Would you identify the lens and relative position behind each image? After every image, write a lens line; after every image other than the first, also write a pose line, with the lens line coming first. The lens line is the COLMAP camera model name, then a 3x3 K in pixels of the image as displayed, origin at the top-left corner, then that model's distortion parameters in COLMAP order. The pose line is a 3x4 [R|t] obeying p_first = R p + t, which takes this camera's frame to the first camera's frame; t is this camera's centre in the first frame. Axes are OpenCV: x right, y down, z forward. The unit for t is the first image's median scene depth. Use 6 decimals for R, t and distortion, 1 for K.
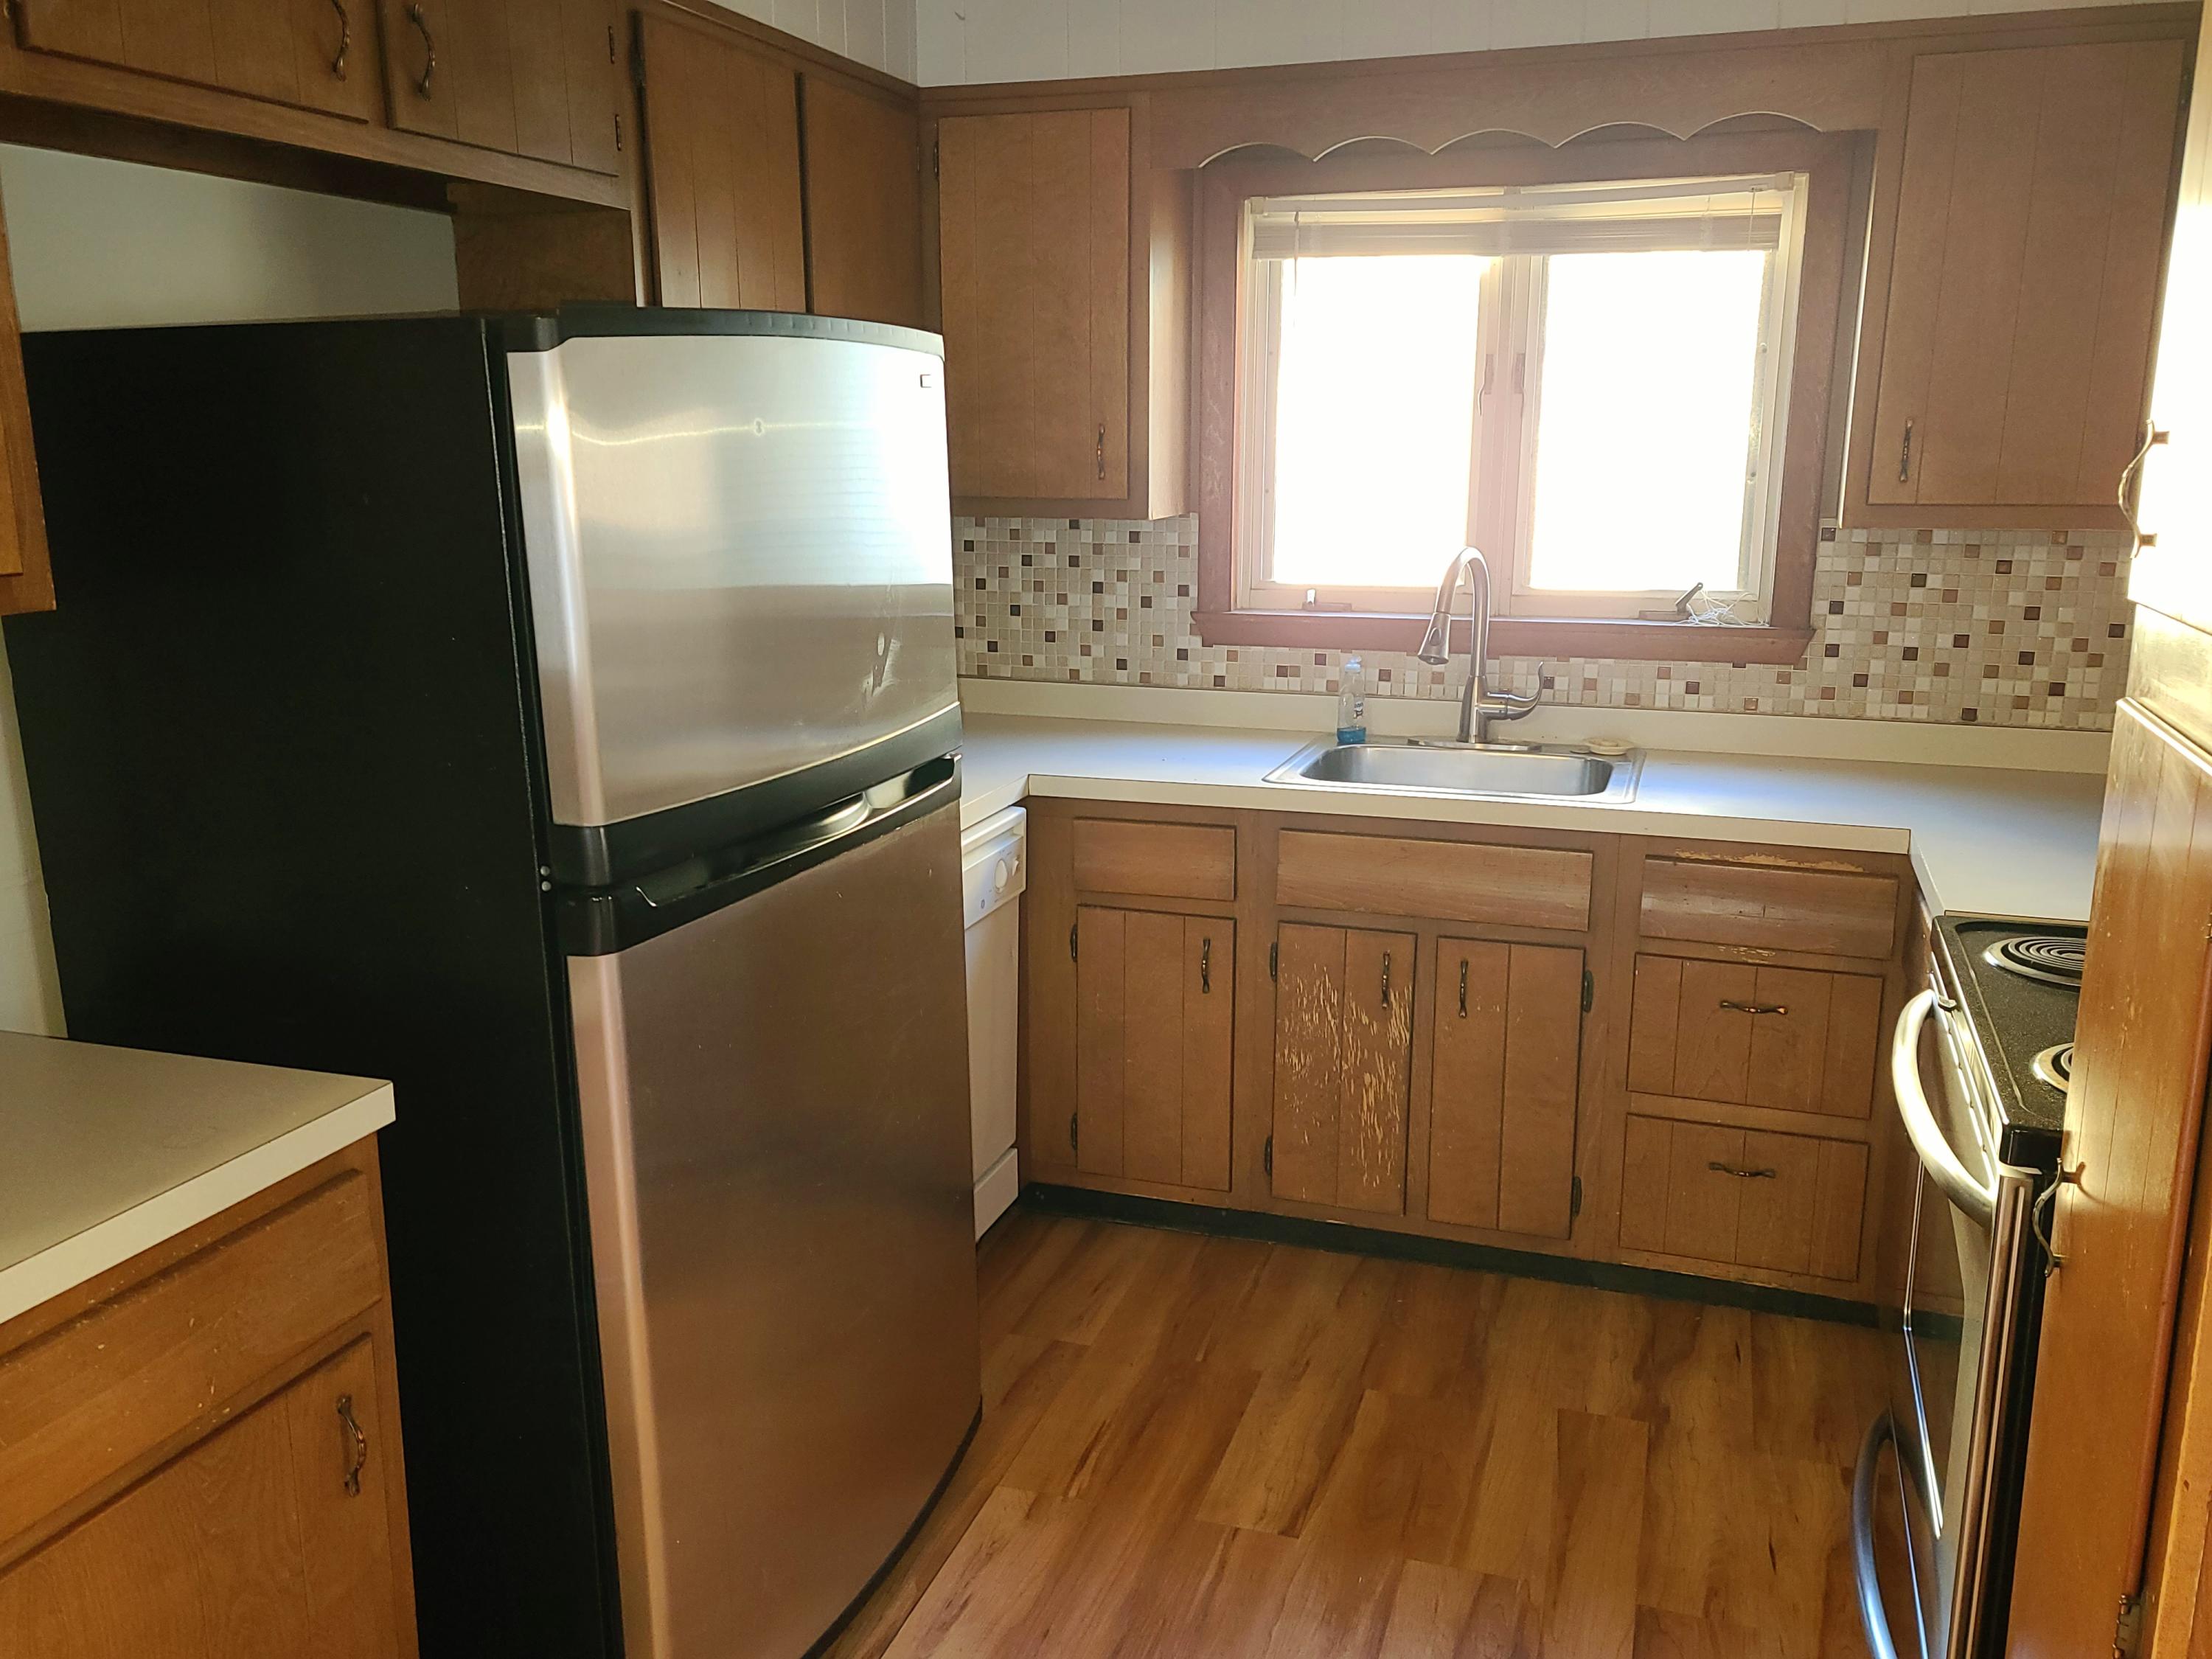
lens RADIAL K [[1802.6, 0, 1111.1], [0, 1802.6, 836.8], [0, 0, 1]] dist [0.082787, -0.064750]
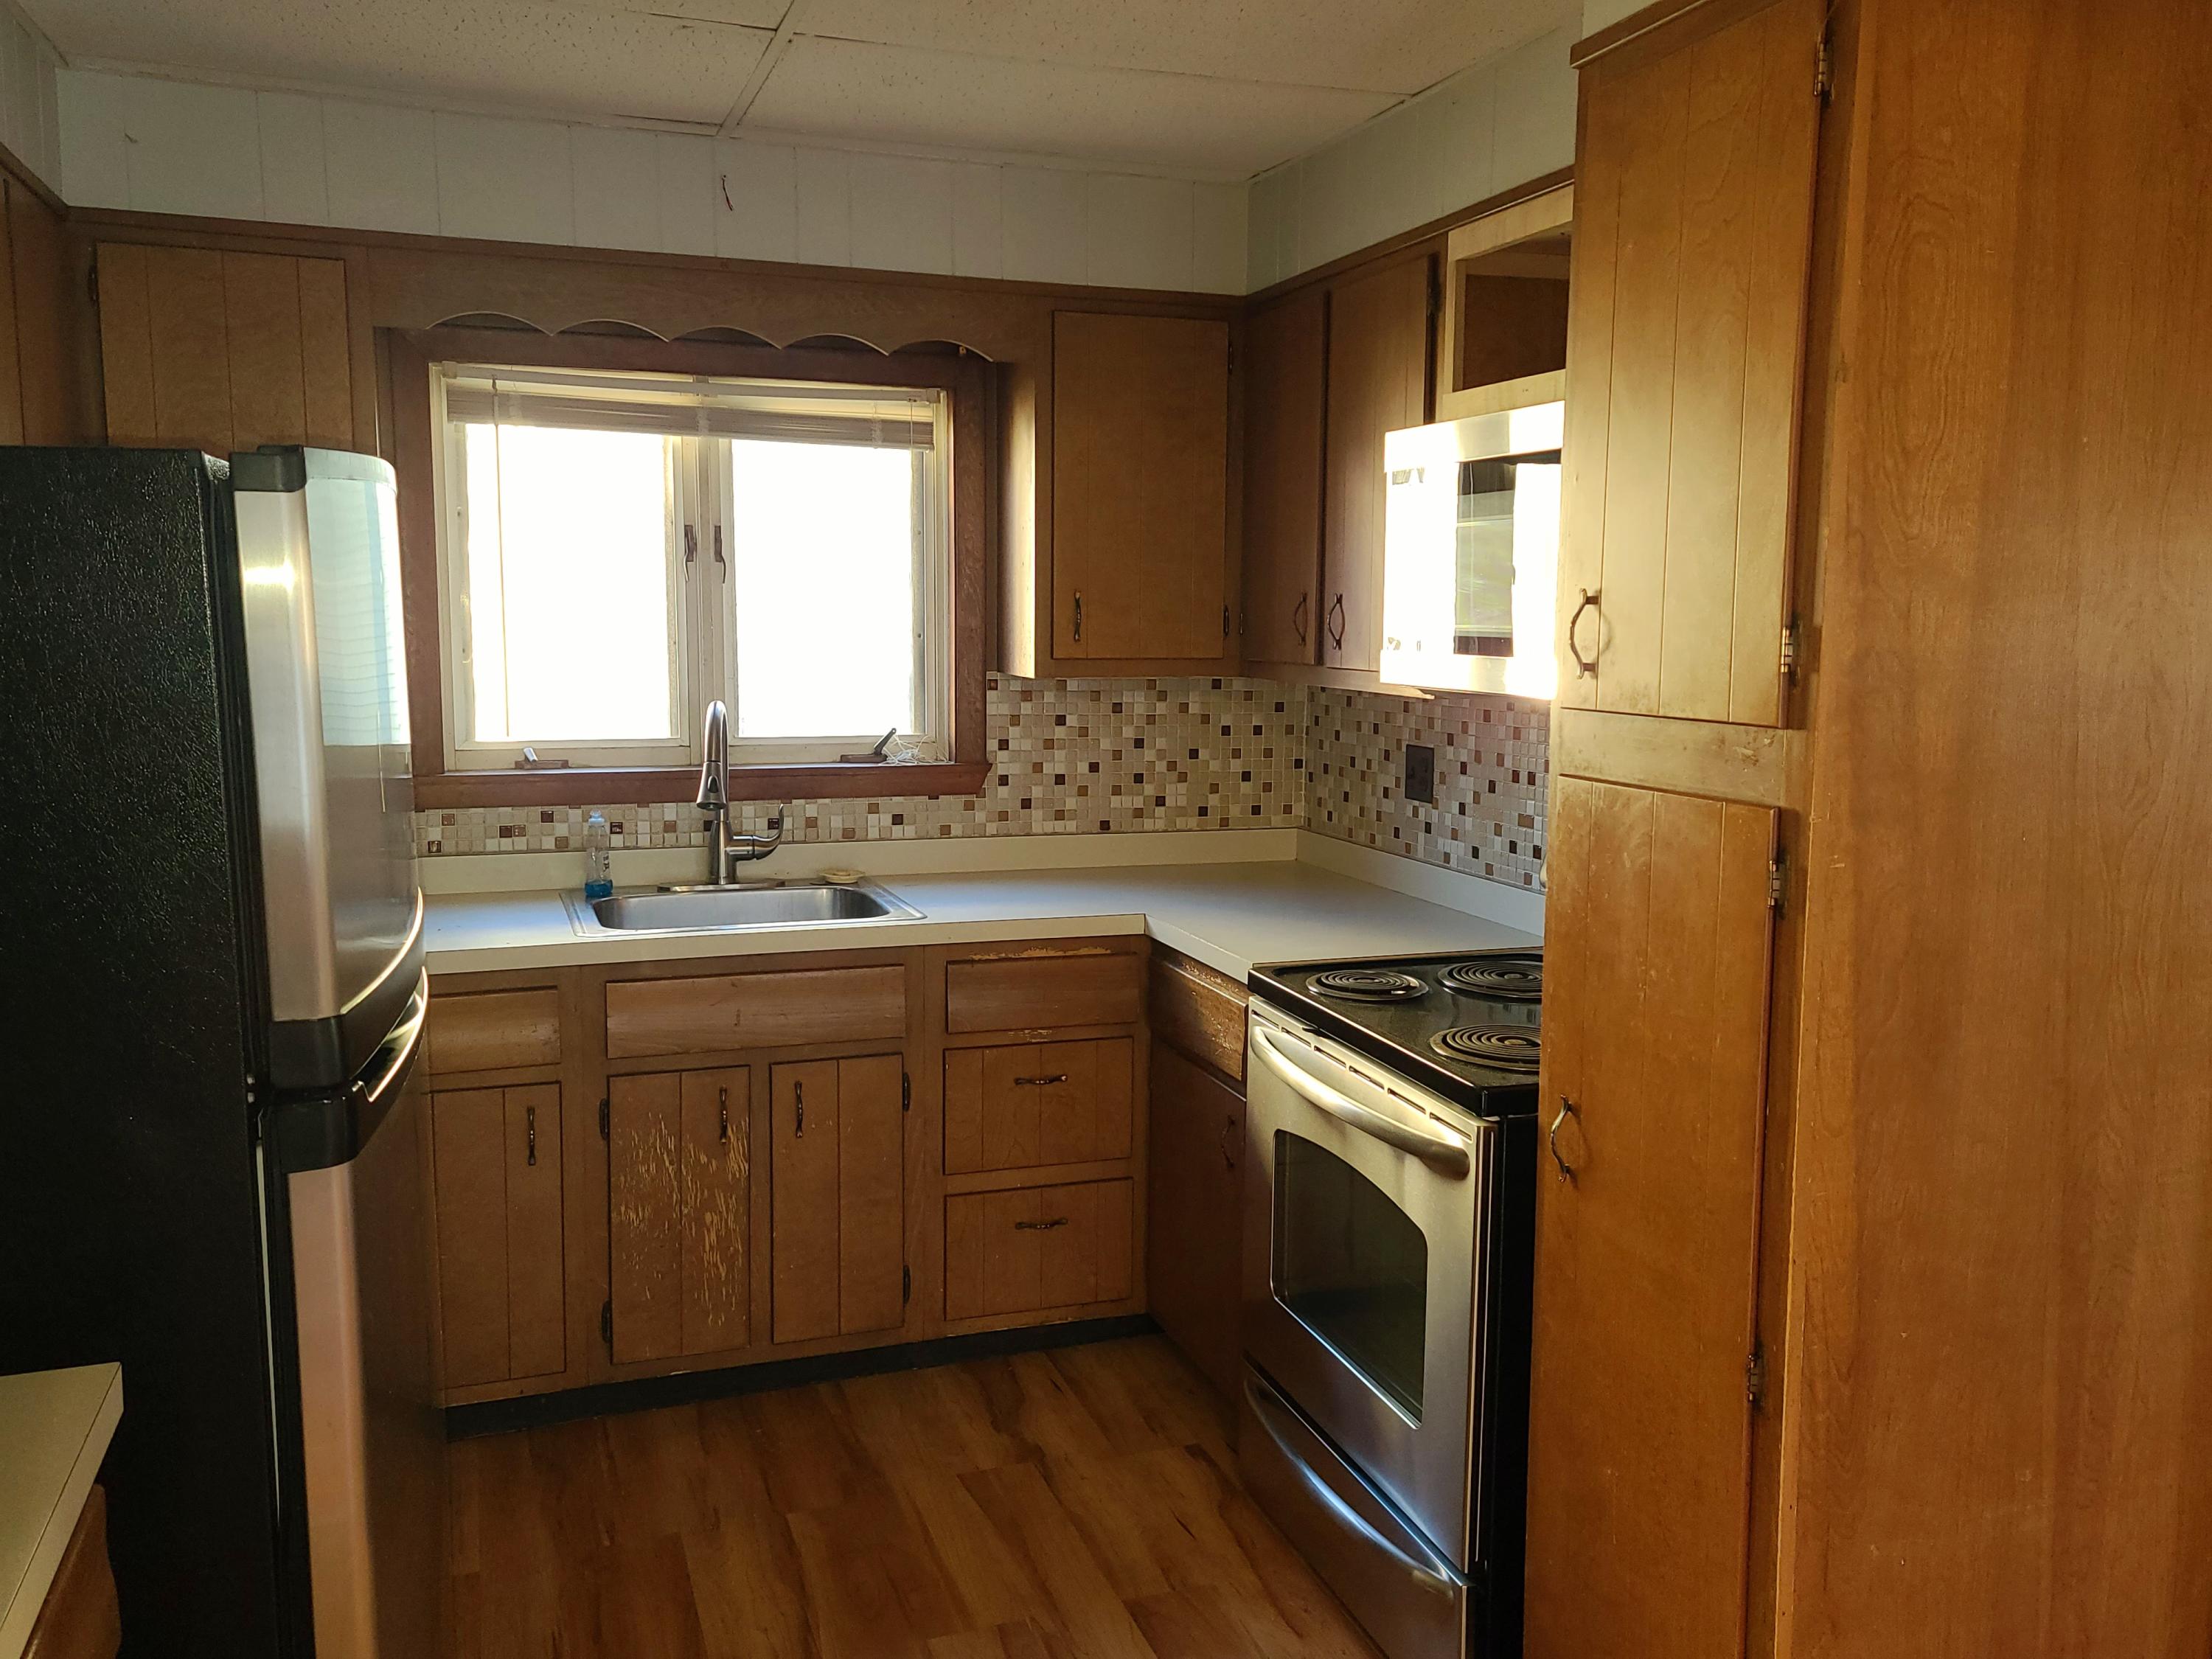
lens RADIAL K [[1802.6, 0, 1103.9], [0, 1802.6, 811.5], [0, 0, 1]] dist [0.082787, -0.064750]
pose [[0.789585, -0.063794, 0.610316, -0.285884], [0.127235, 0.989987, -0.061129, -0.001394], [-0.600305, 0.125920, 0.789796, 0.031487]]
